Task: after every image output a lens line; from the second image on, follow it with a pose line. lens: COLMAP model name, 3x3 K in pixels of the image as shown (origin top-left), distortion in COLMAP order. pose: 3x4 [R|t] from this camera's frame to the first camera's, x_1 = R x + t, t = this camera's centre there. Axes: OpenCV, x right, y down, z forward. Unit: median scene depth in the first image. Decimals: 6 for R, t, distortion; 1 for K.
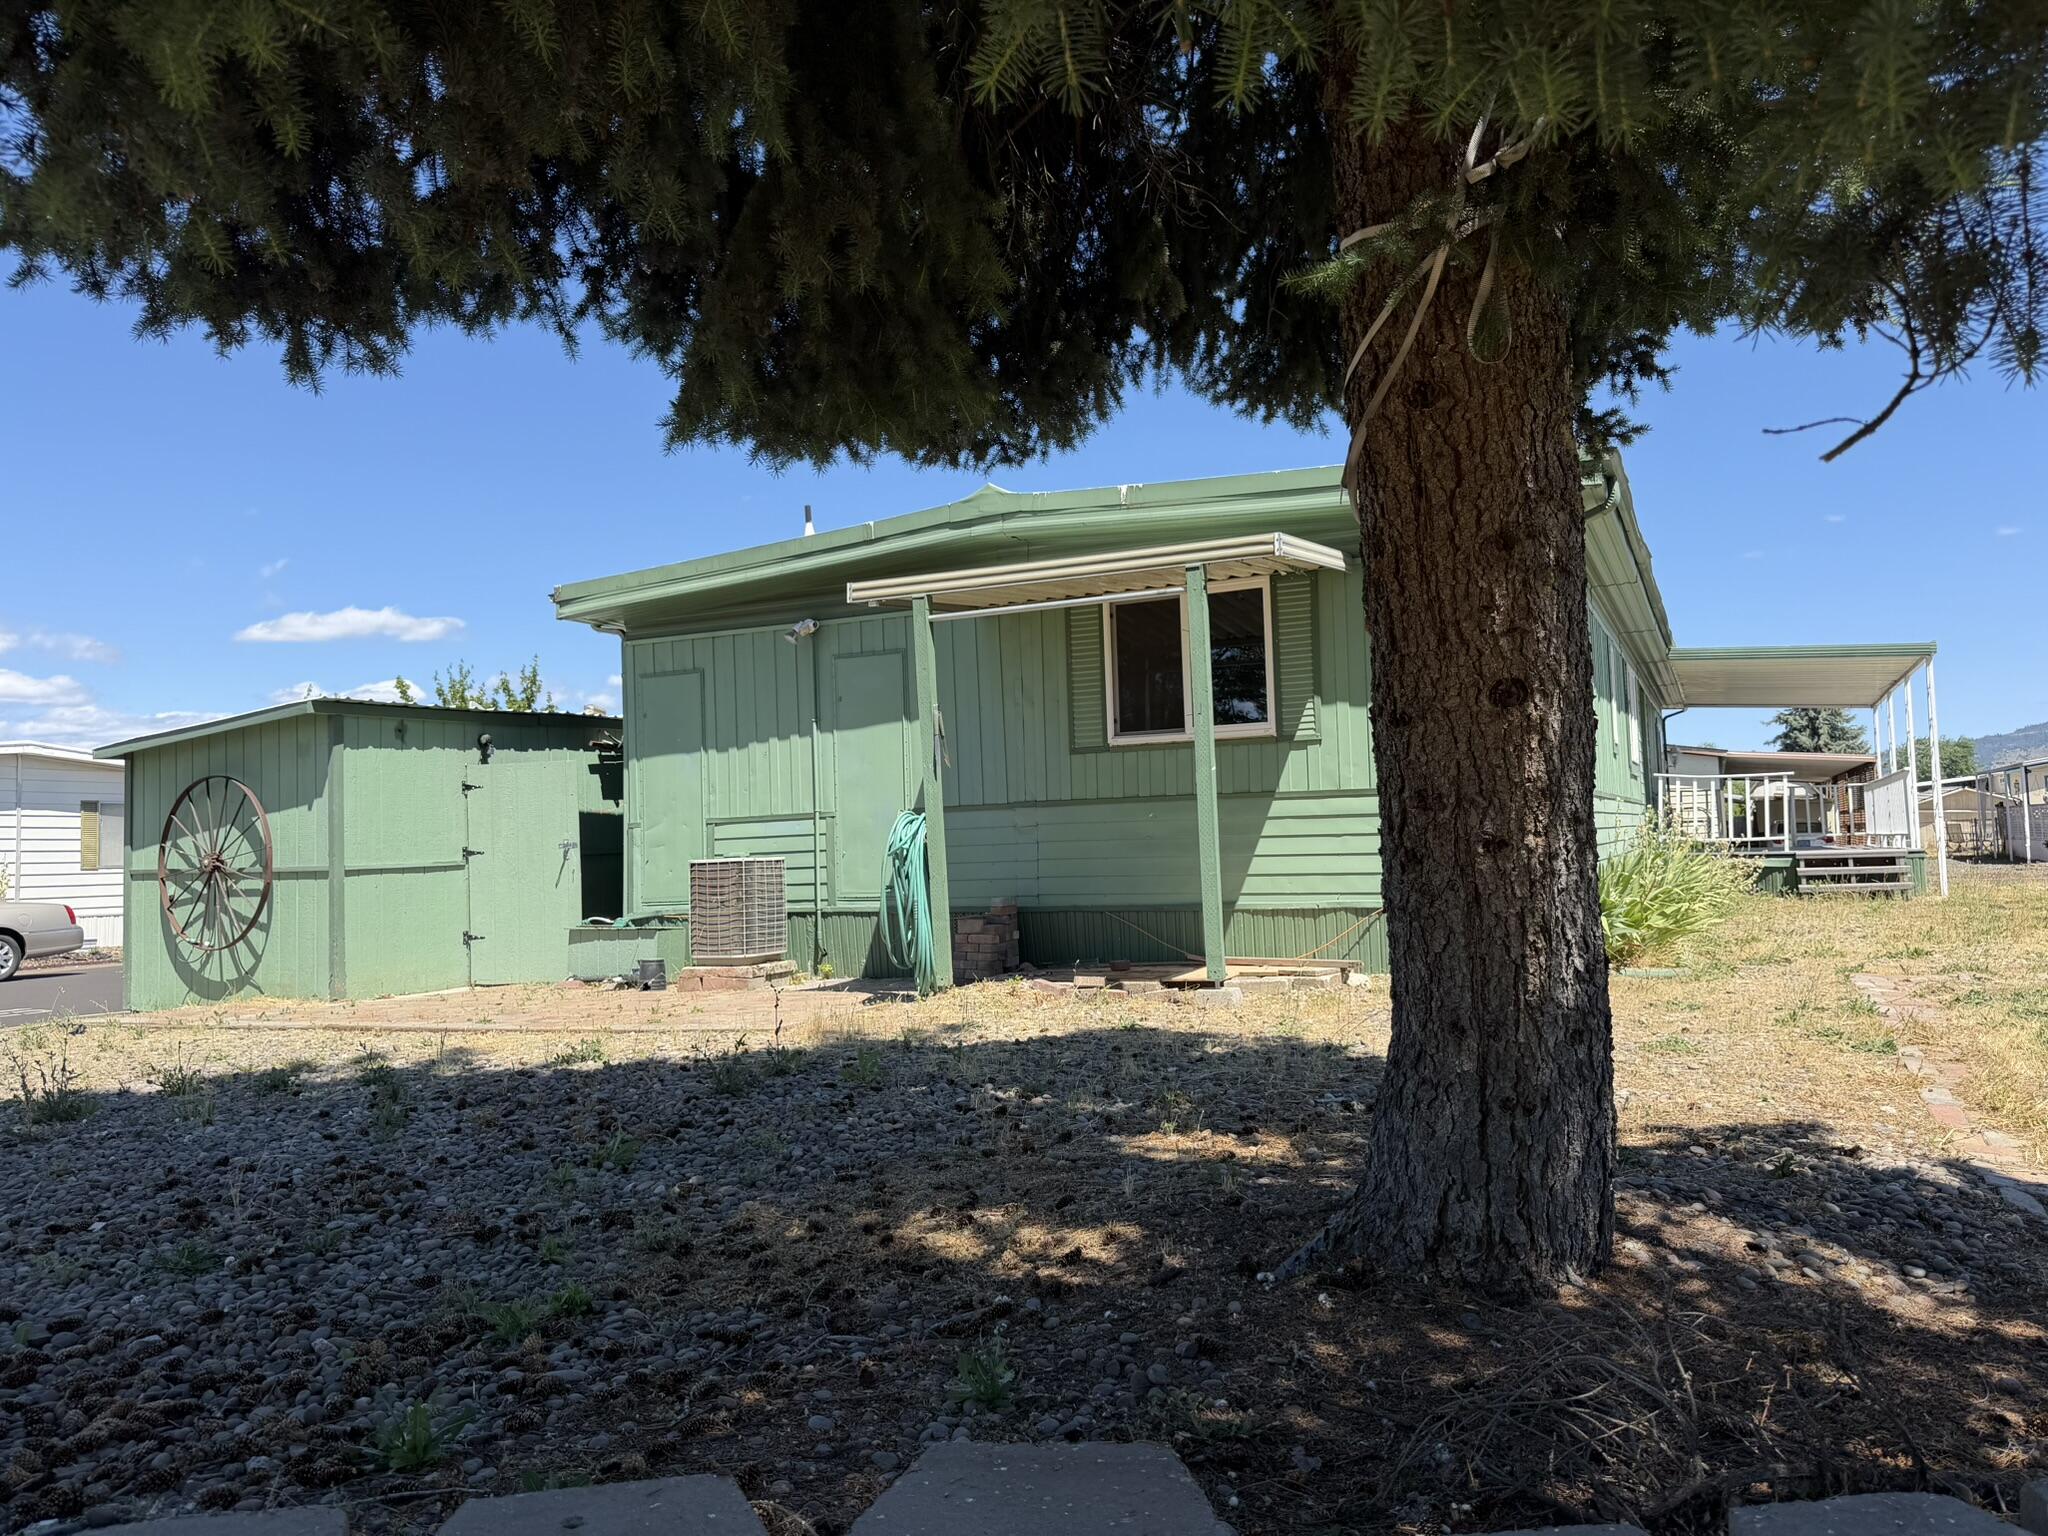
lens RADIAL K [[1449.5, 0, 1028.9], [0, 1449.5, 762.5], [0, 0, 1]] dist [0.074690, -0.103293]
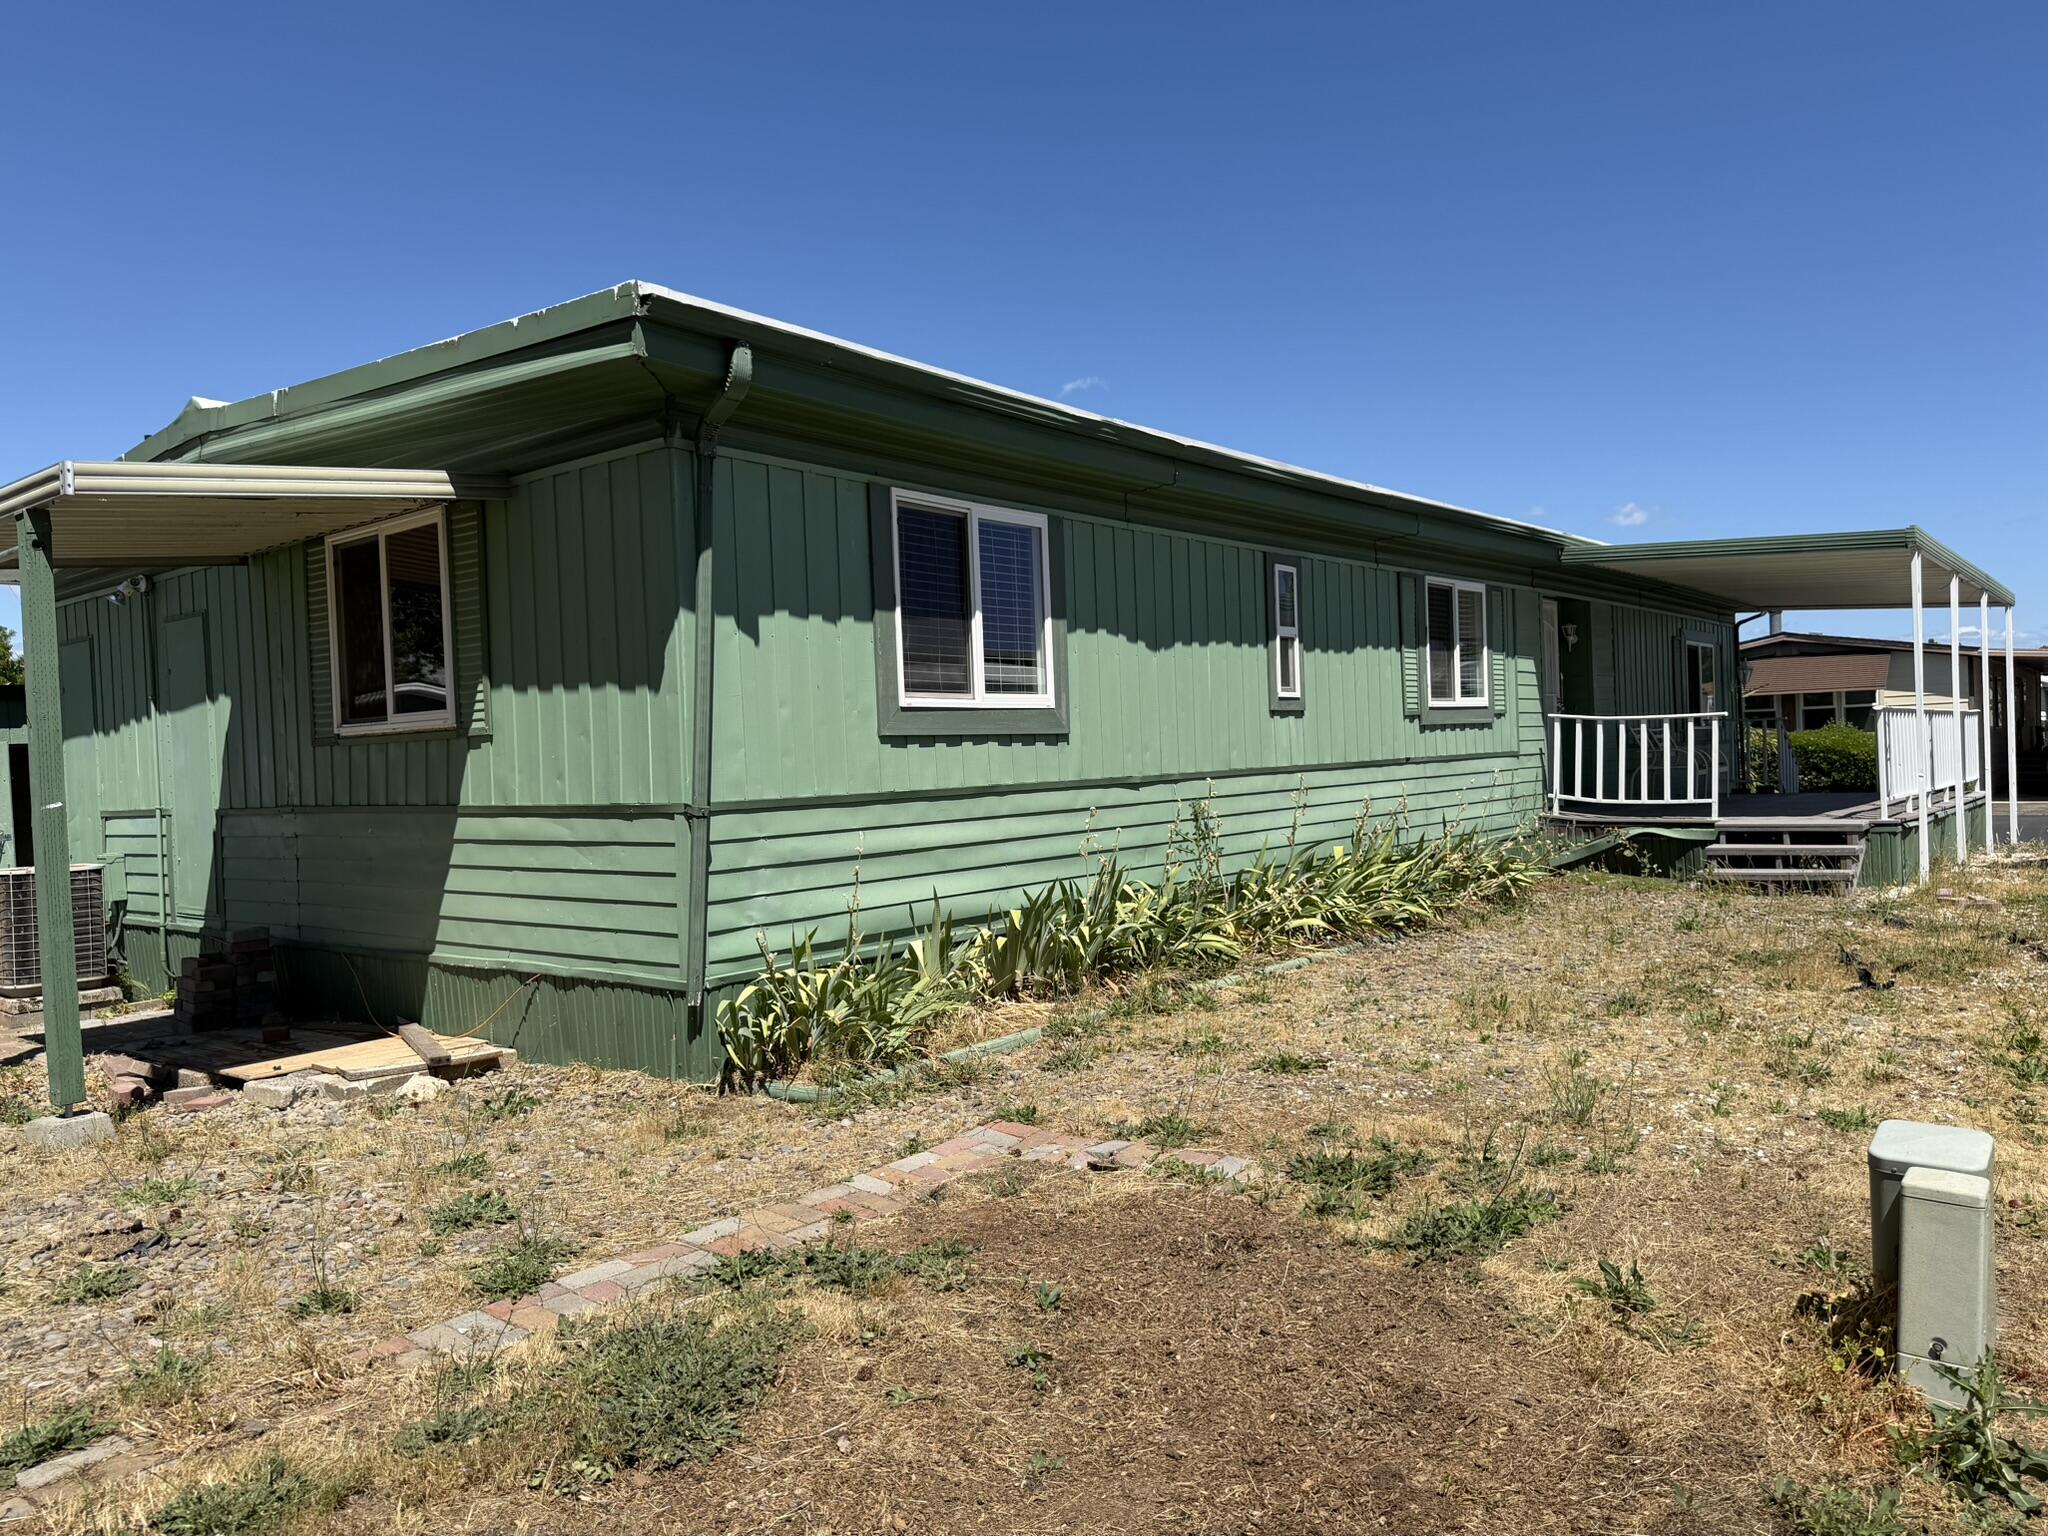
lens RADIAL K [[1449.5, 0, 1025.6], [0, 1449.5, 769.9], [0, 0, 1]] dist [0.074690, -0.103293]
pose [[0.969411, -0.003304, -0.245421, 0.539602], [0.022725, 0.996823, 0.076344, -0.040853], [0.244389, -0.079586, 0.966406, 0.313850]]
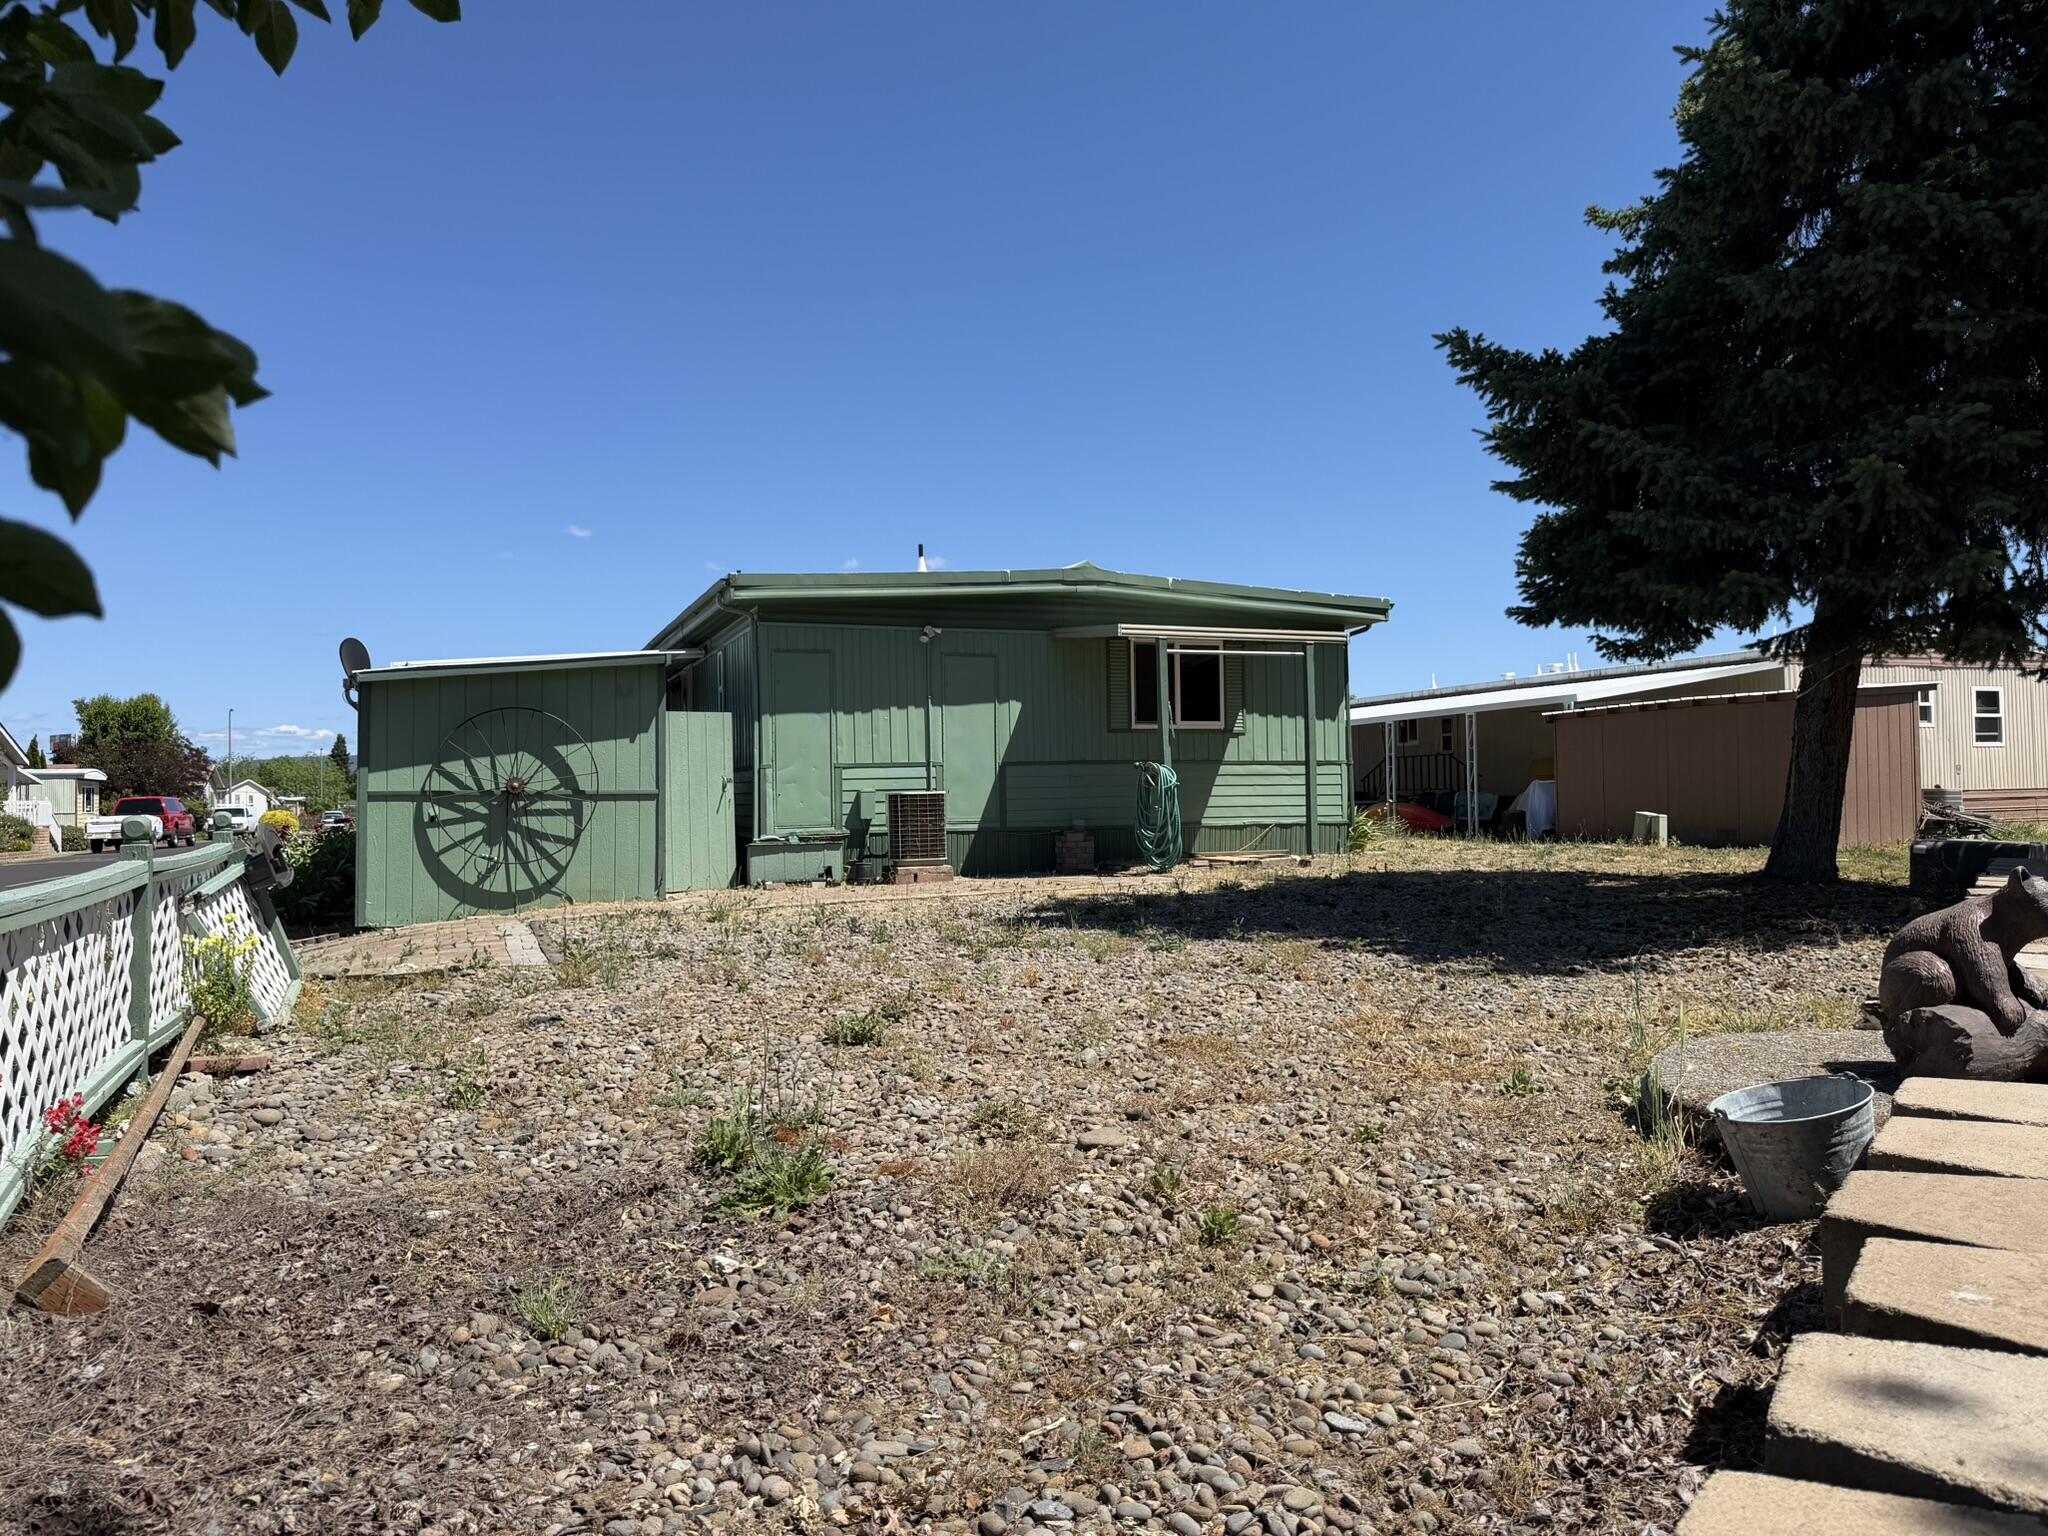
lens RADIAL K [[1449.5, 0, 1065.2], [0, 1449.5, 766.7], [0, 0, 1]] dist [0.074690, -0.103293]
pose [[0.677072, 0.036507, 0.735011, -1.106798], [-0.046719, 0.998886, -0.006577, 0.042194], [-0.734433, -0.029886, 0.678023, -0.064238]]
